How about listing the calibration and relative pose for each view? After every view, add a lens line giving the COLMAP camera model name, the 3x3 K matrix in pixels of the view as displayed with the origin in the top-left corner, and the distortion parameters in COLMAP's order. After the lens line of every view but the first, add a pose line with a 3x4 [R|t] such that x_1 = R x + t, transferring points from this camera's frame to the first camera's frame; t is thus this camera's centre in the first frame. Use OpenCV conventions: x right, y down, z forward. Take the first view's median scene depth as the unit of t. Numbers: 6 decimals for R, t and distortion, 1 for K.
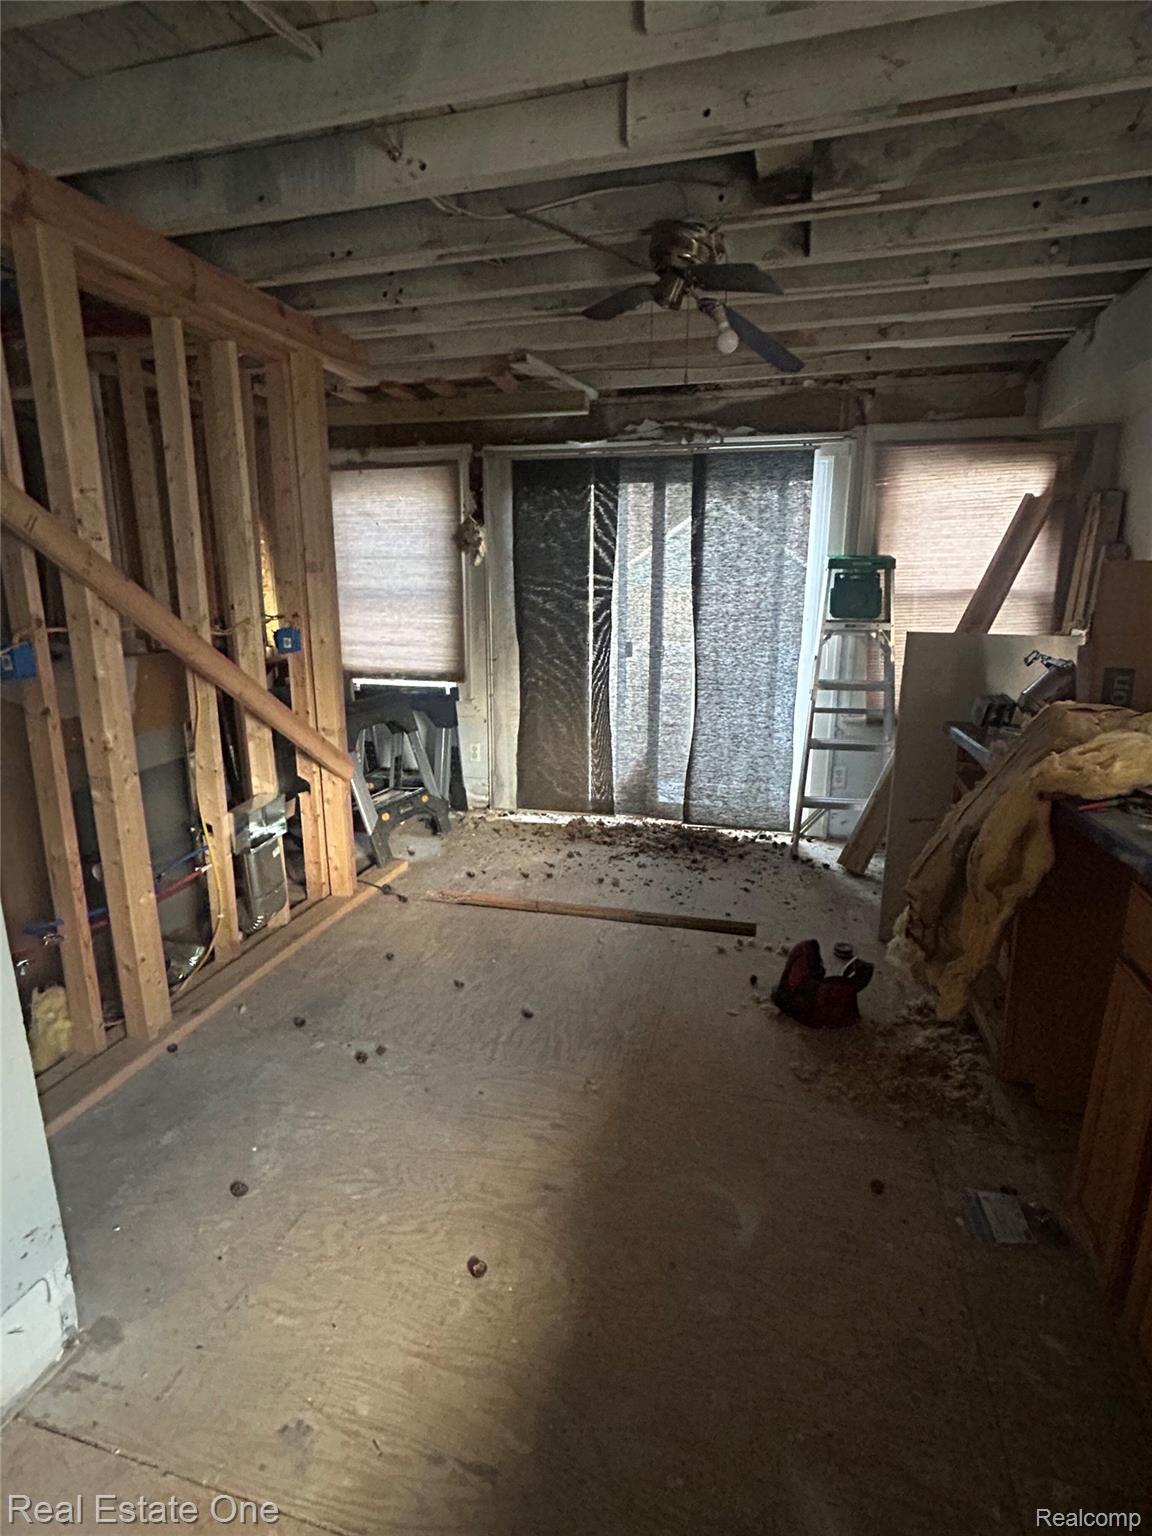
lens RADIAL K [[762.6, 0, 576.0], [0, 762.6, 768.0], [0, 0, 1]] dist [-0.001526, -0.000127]
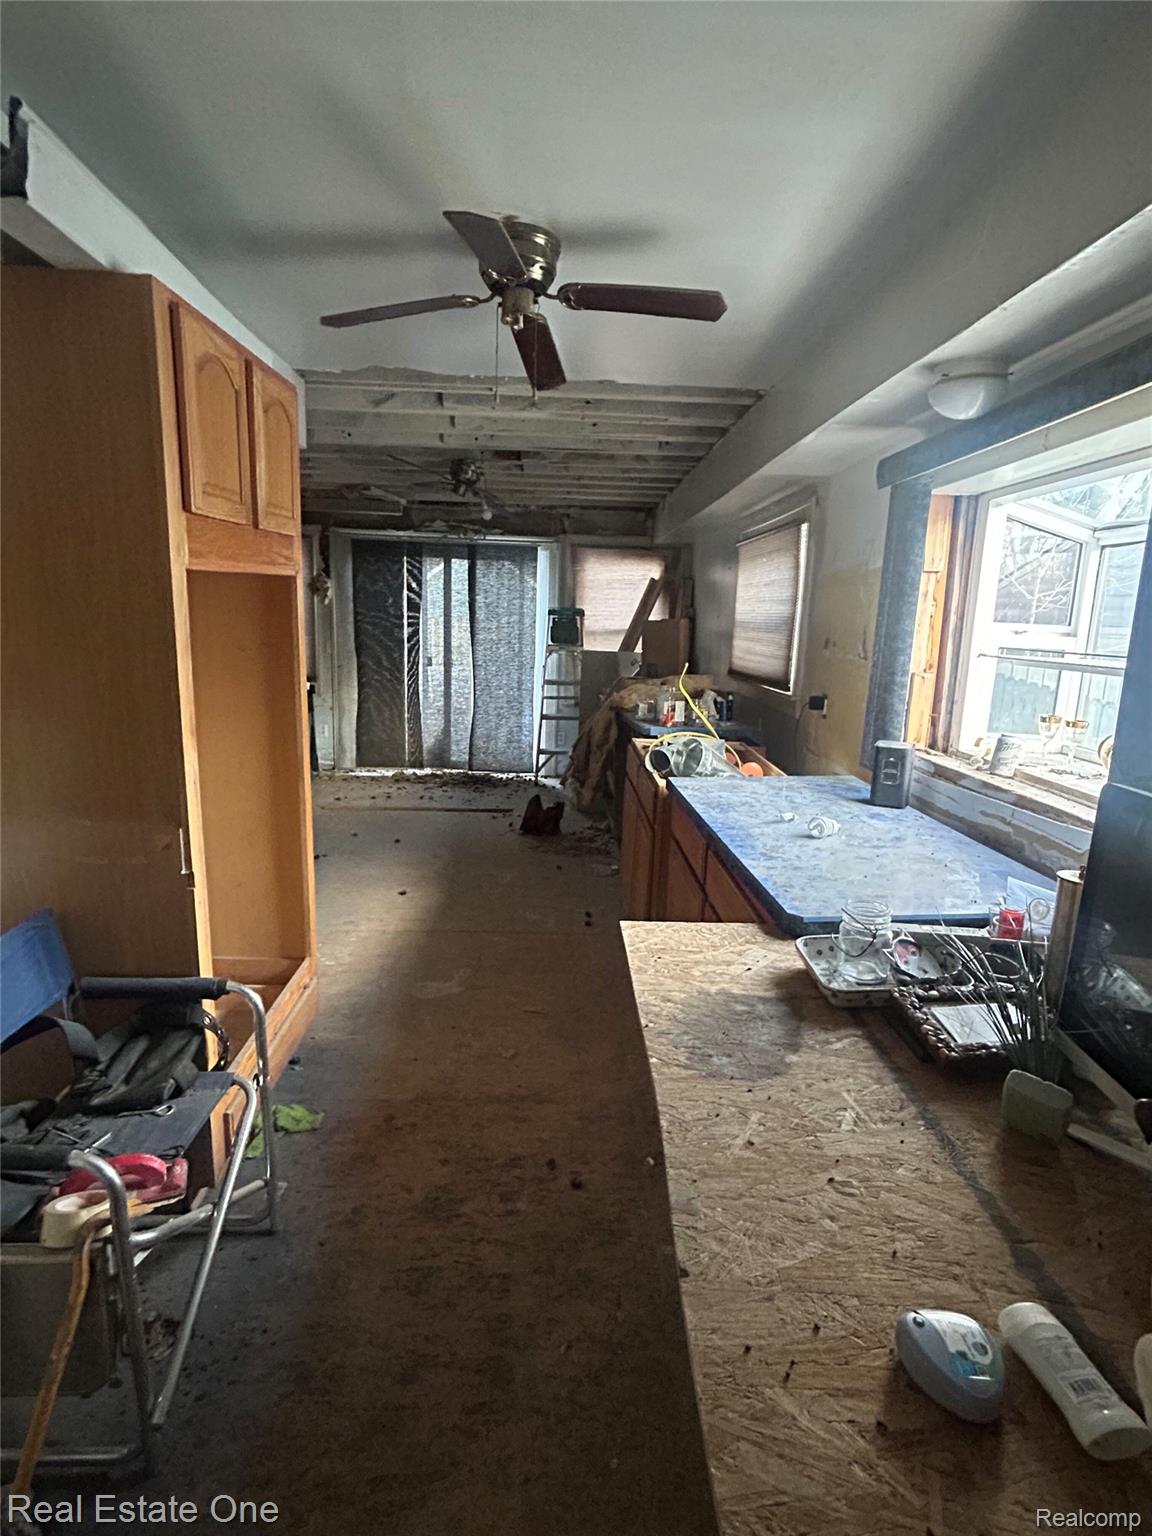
lens RADIAL K [[779.6, 0, 579.2], [0, 779.6, 766.0], [0, 0, 1]] dist [0.001563, 0.000626]
pose [[0.954576, -0.027021, 0.296740, -0.126763], [0.039552, 0.998558, -0.036306, 0.137678], [-0.295331, 0.046393, 0.954268, -0.644890]]
